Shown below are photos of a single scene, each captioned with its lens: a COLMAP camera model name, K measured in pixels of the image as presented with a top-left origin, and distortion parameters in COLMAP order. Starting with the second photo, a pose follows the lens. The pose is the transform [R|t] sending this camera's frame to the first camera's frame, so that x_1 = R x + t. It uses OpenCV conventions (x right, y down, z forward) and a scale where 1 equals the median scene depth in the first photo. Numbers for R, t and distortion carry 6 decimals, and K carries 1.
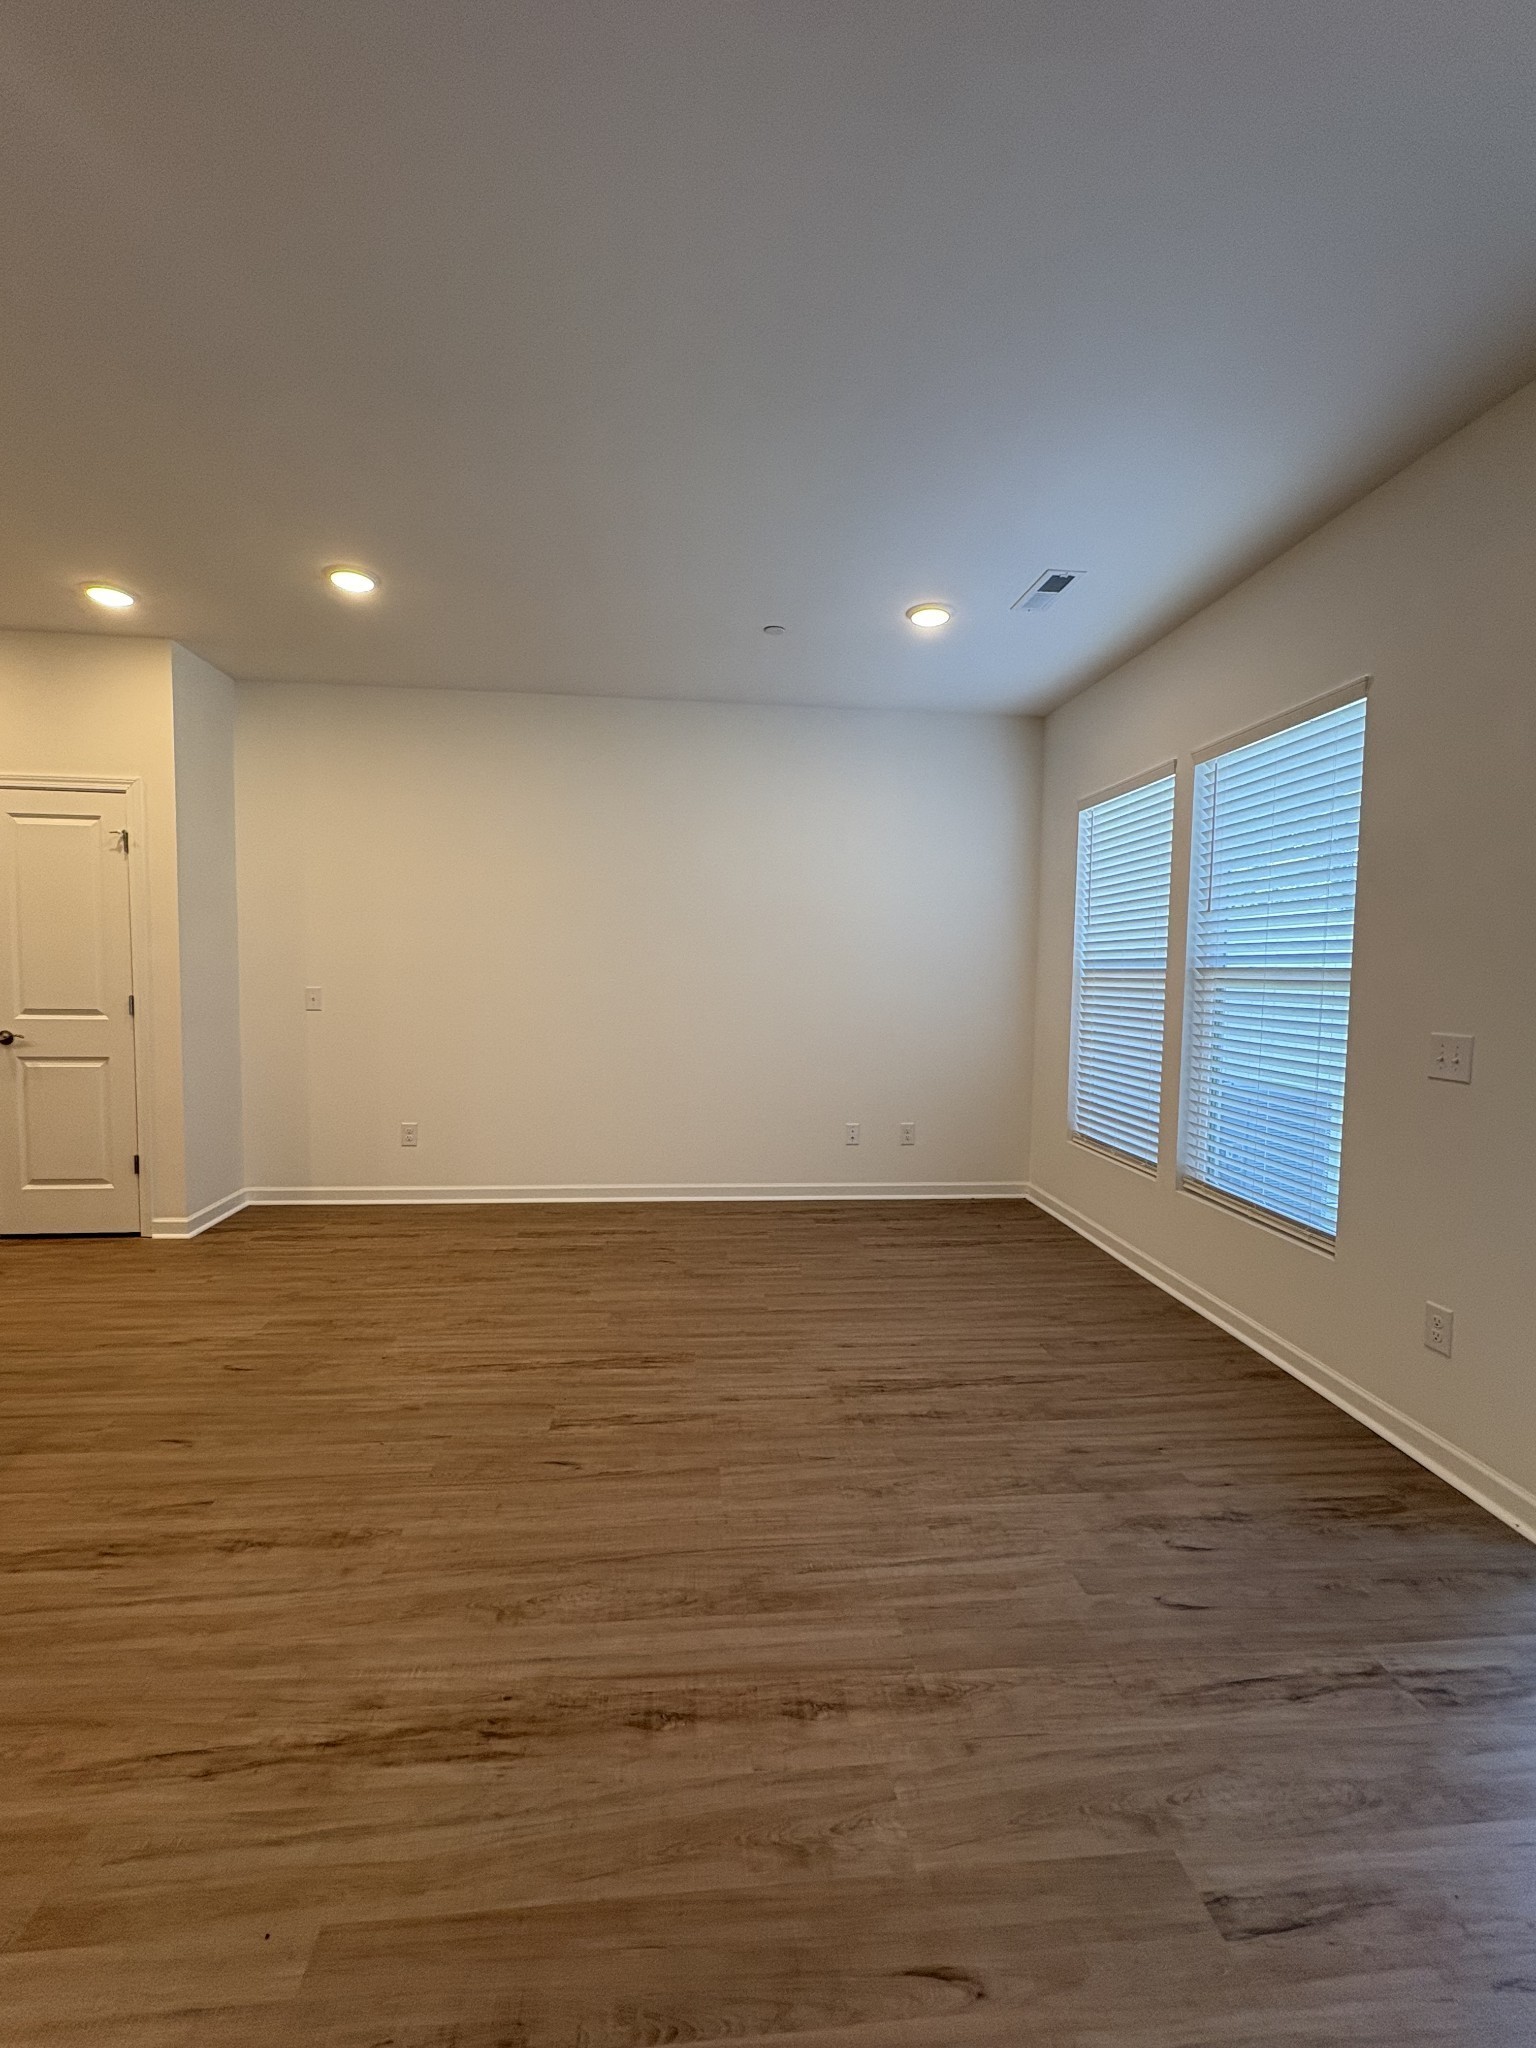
lens RADIAL K [[869.0, 0, 765.0], [0, 869.0, 1023.6], [0, 0, 1]] dist [0.000792, 0.000326]
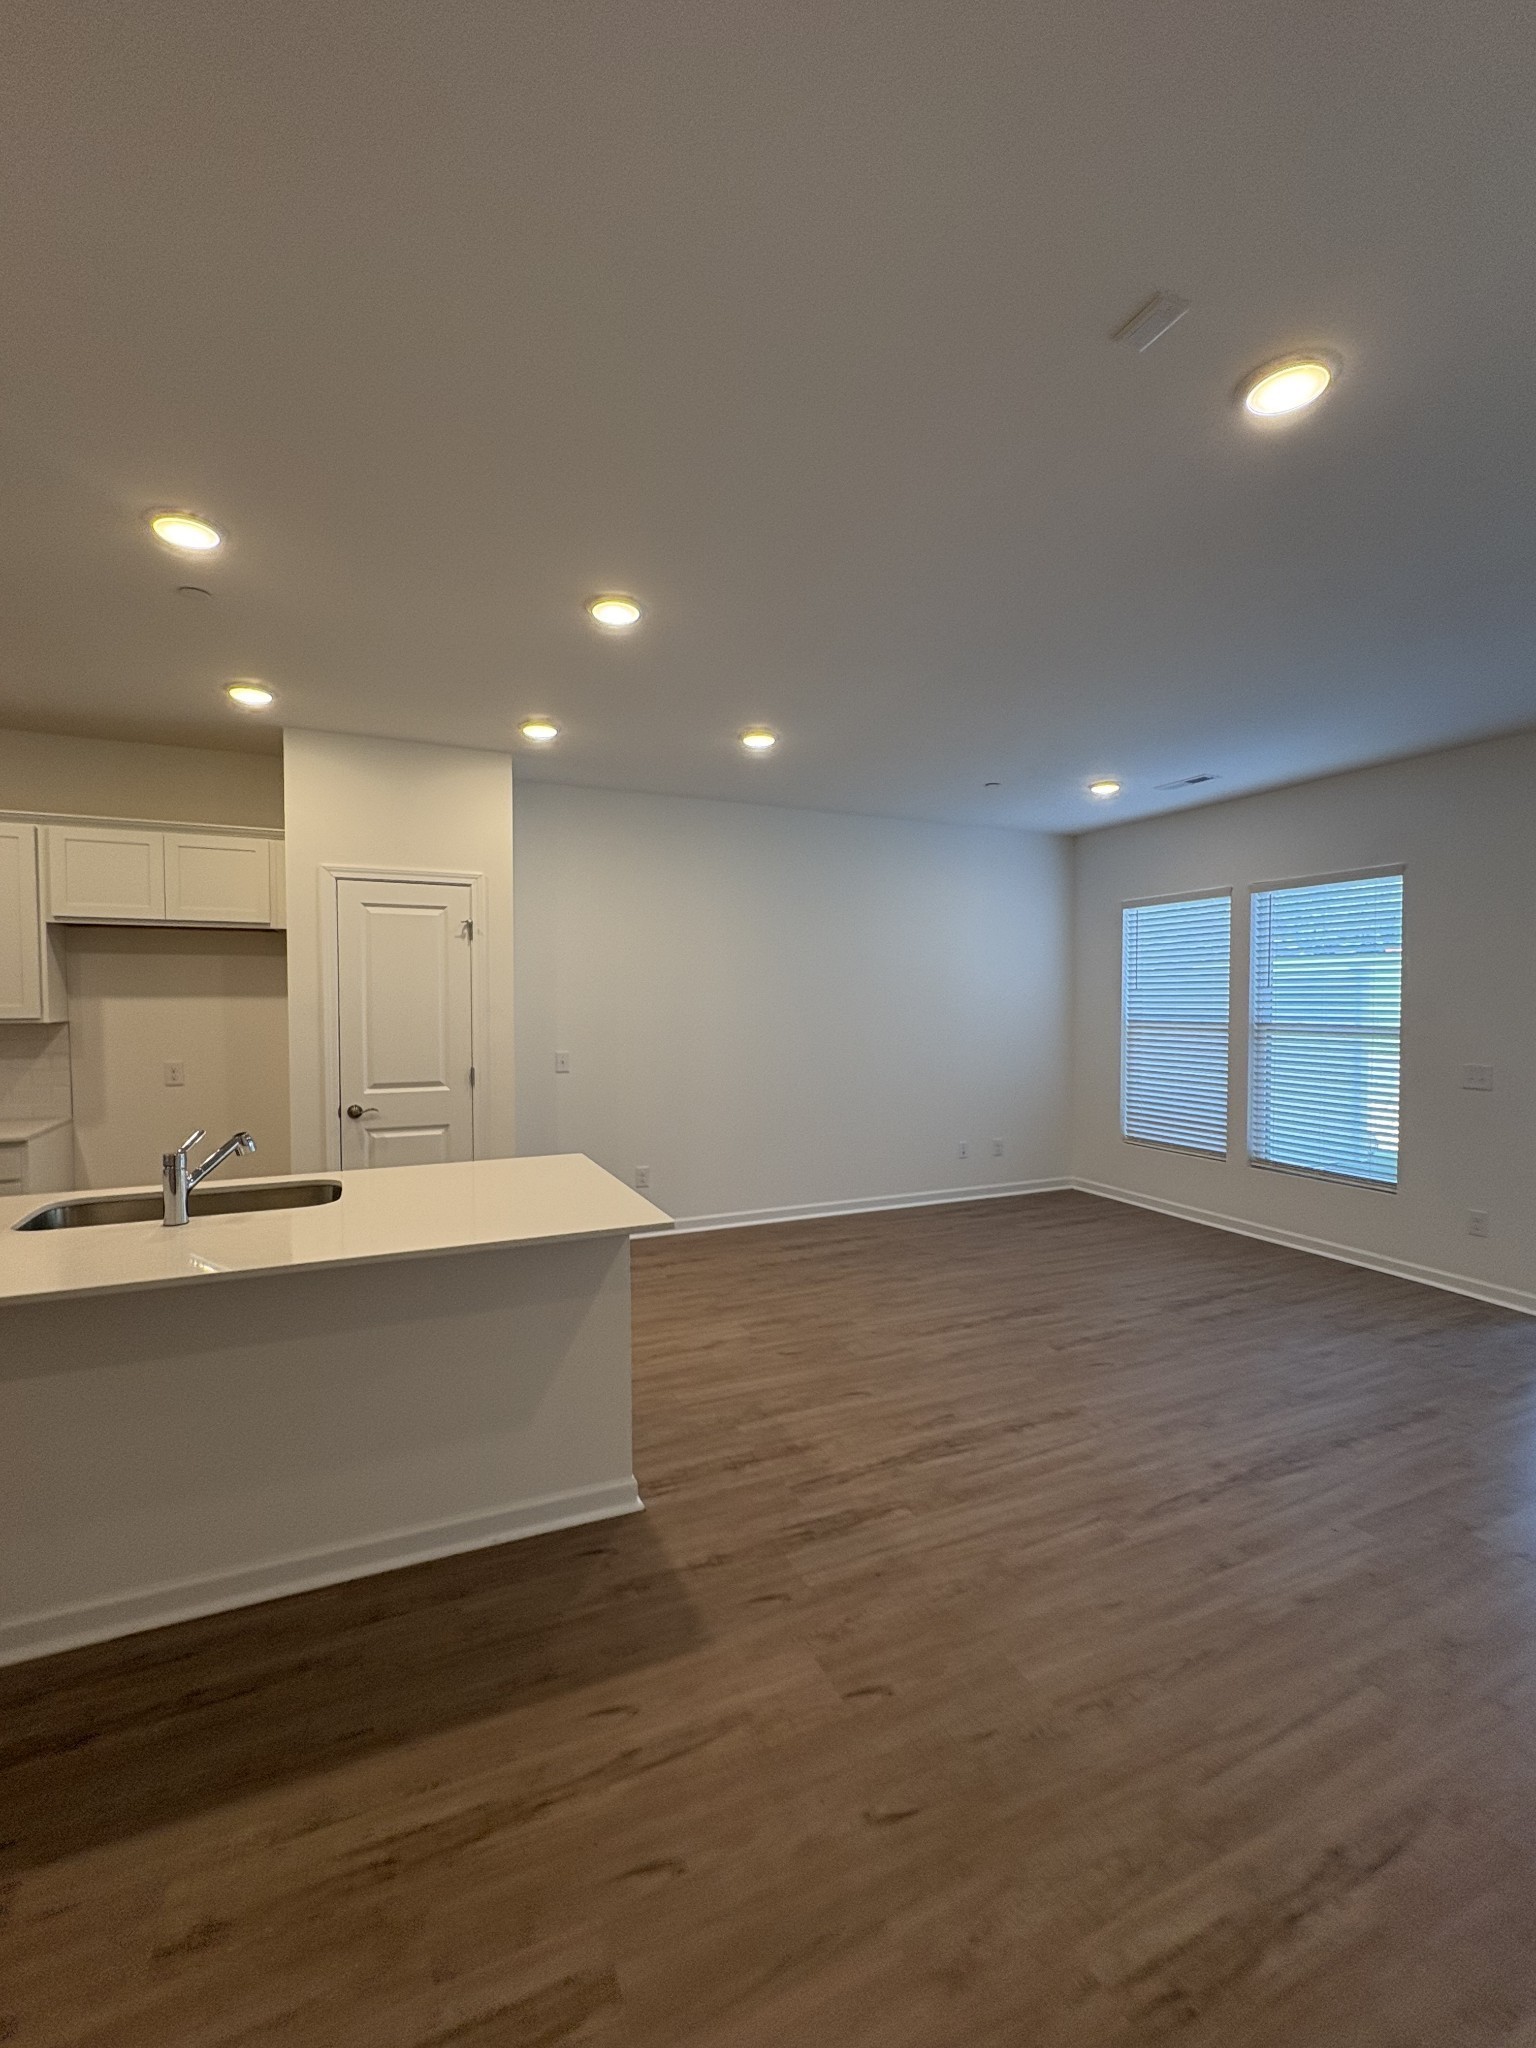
lens RADIAL K [[869.0, 0, 765.0], [0, 869.0, 1023.6], [0, 0, 1]] dist [0.000792, 0.000326]
pose [[0.948061, -0.025423, 0.317070, -1.029968], [0.035016, 0.999084, -0.024592, -0.067646], [-0.316154, 0.034417, 0.948083, -0.243637]]
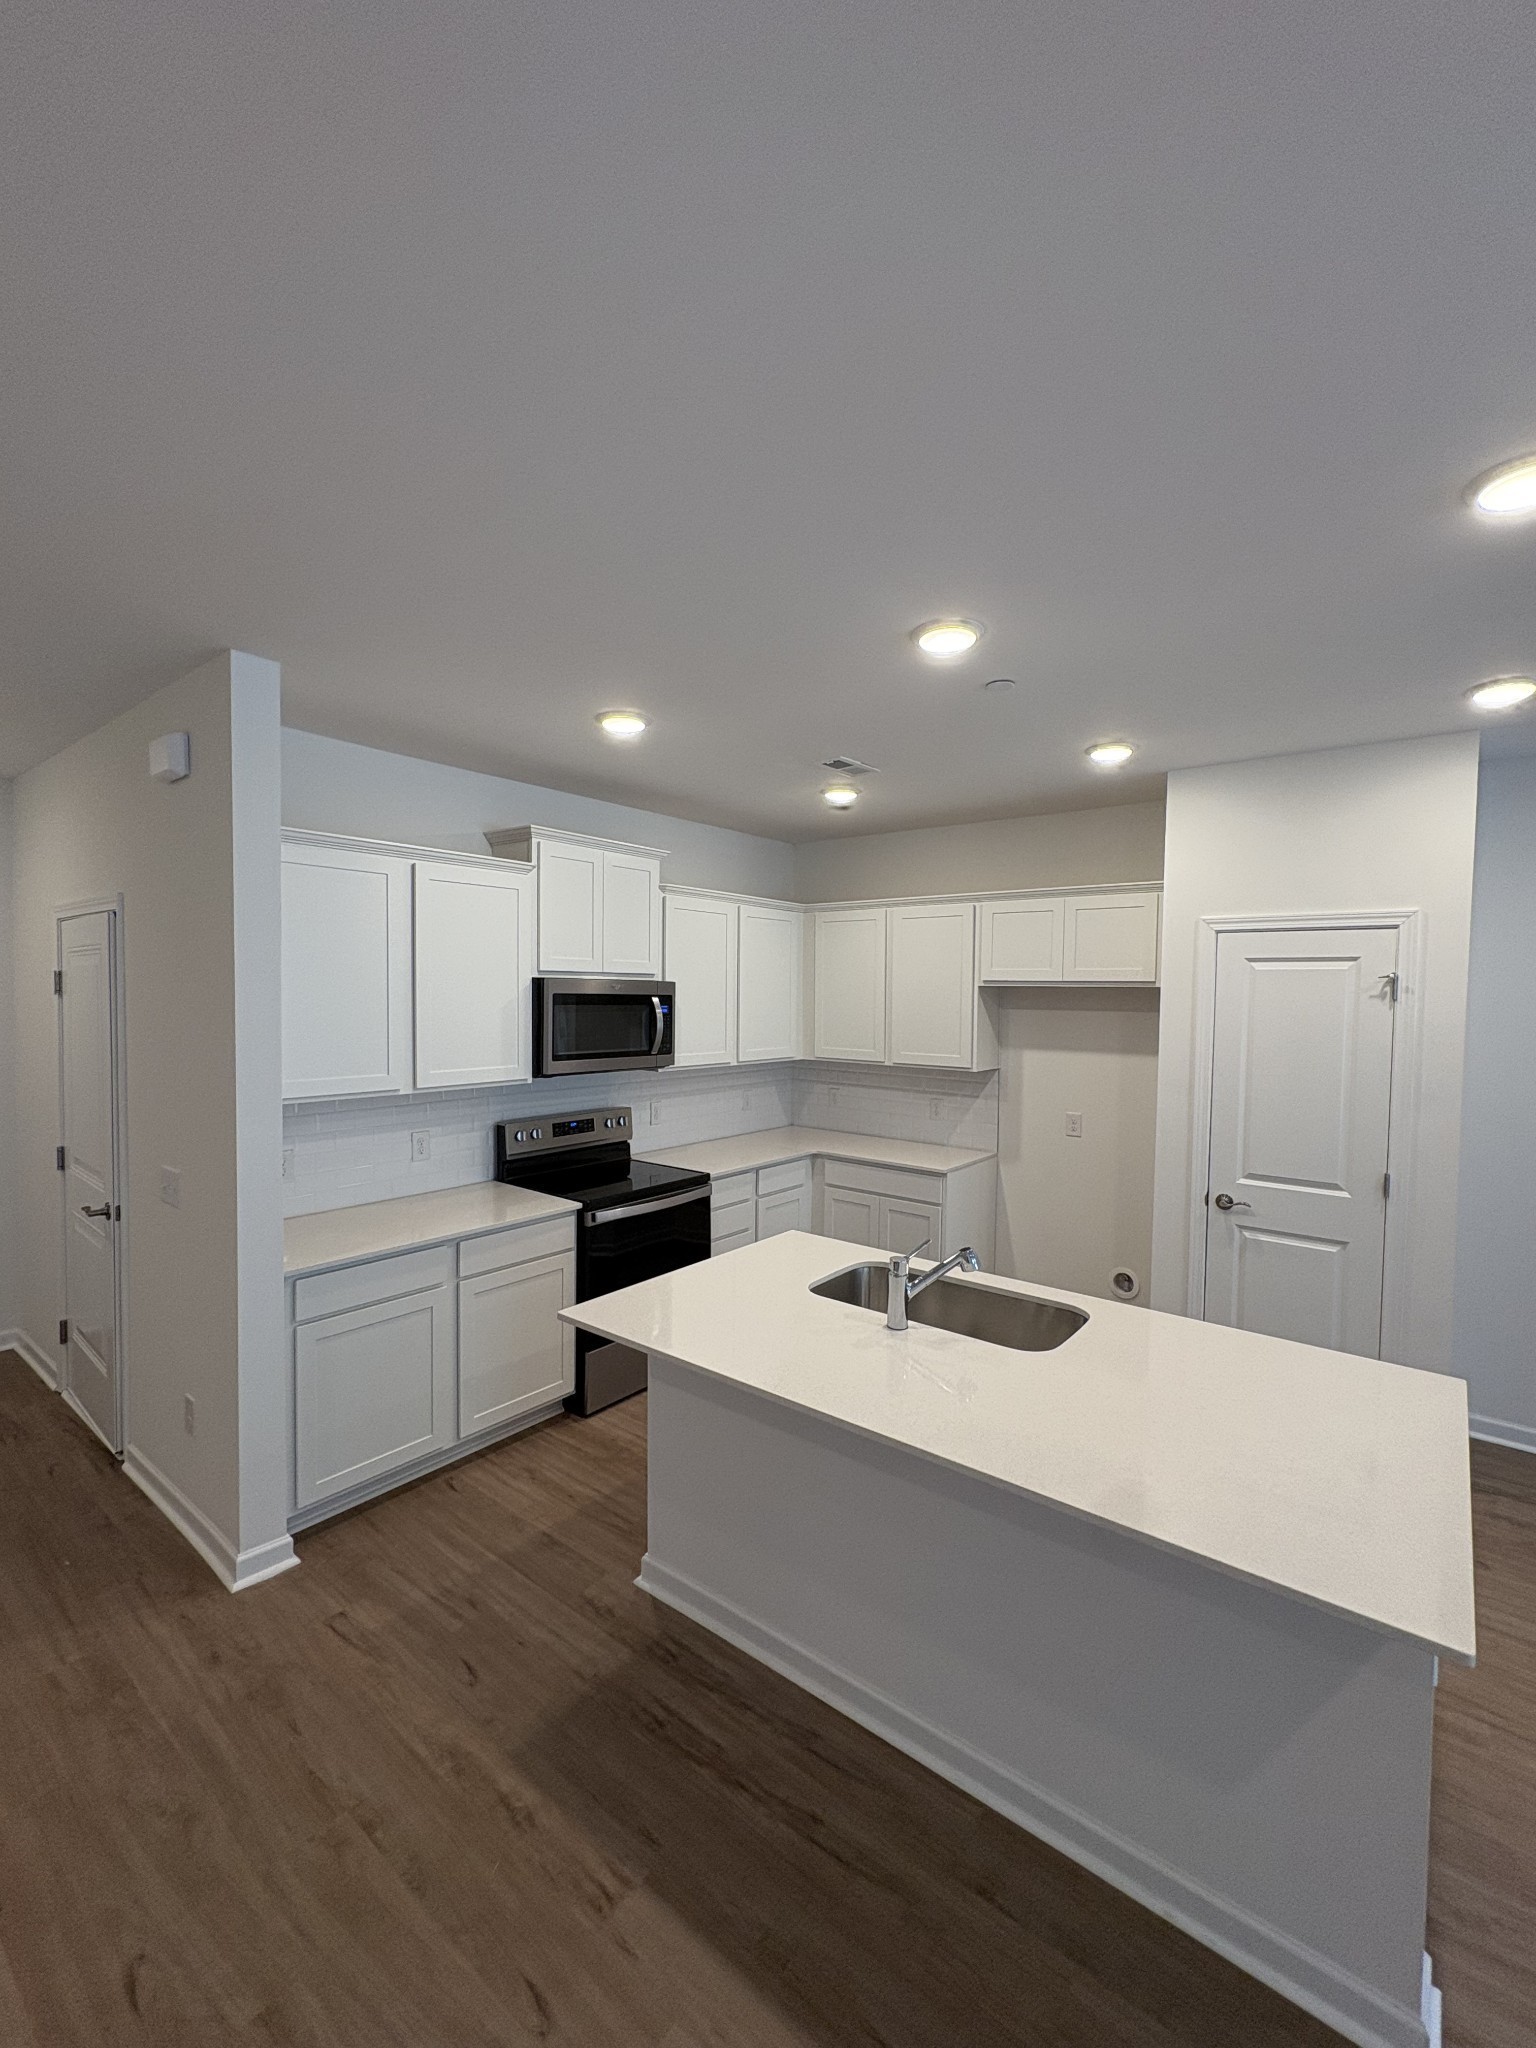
lens RADIAL K [[879.0, 0, 765.6], [0, 879.0, 1029.4], [0, 0, 1]] dist [0.000929, 0.000210]
pose [[0.716372, 0.024468, -0.697290, -0.815334], [-0.046417, 0.998842, -0.012638, -0.184661], [0.696173, 0.041419, 0.716678, -0.008211]]
